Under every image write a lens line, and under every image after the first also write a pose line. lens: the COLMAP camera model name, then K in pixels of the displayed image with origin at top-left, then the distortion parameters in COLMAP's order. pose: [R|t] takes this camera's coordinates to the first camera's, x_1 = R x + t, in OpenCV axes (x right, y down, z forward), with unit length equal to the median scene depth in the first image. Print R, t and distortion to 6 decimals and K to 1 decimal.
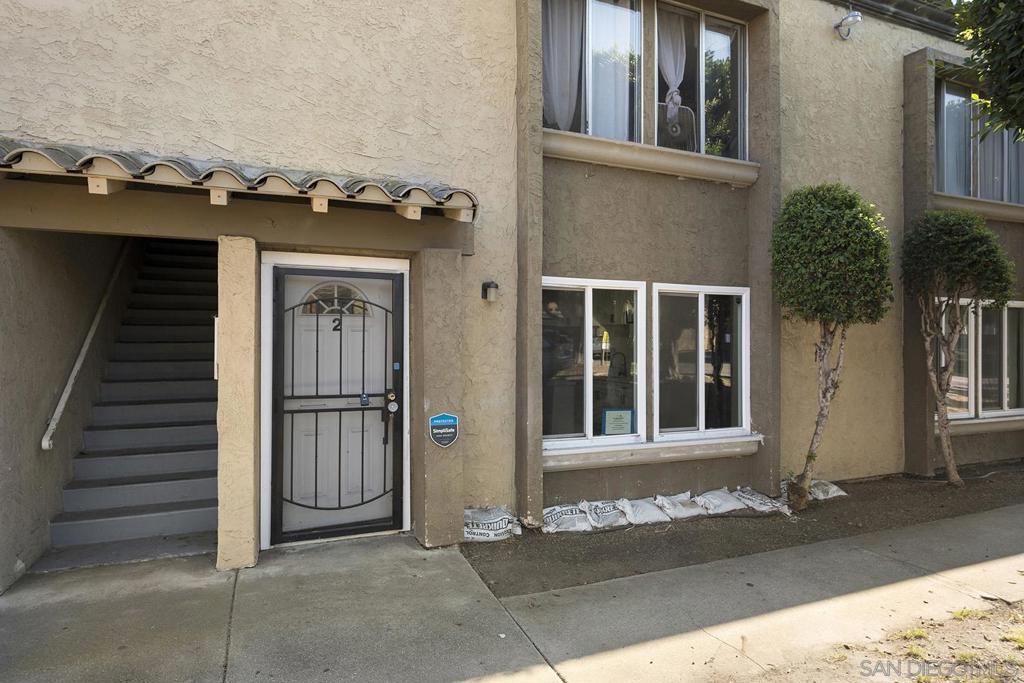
lens RADIAL K [[543.1, 0, 517.9], [0, 543.1, 350.0], [0, 0, 1]] dist [0.001856, -0.000204]
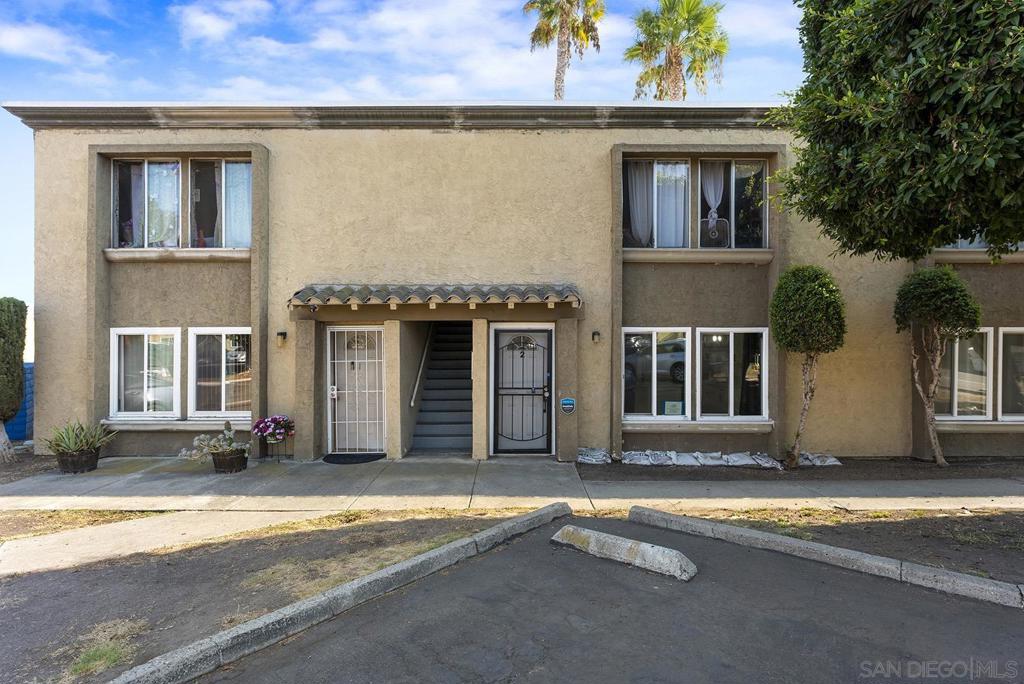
lens RADIAL K [[469.6, 0, 515.6], [0, 469.6, 347.4], [0, 0, 1]] dist [-0.004805, 0.001059]
pose [[0.913371, -0.006758, -0.407072, 0.373535], [0.001851, 0.999921, -0.012448, -0.050211], [0.407124, 0.010616, 0.913311, -0.654557]]
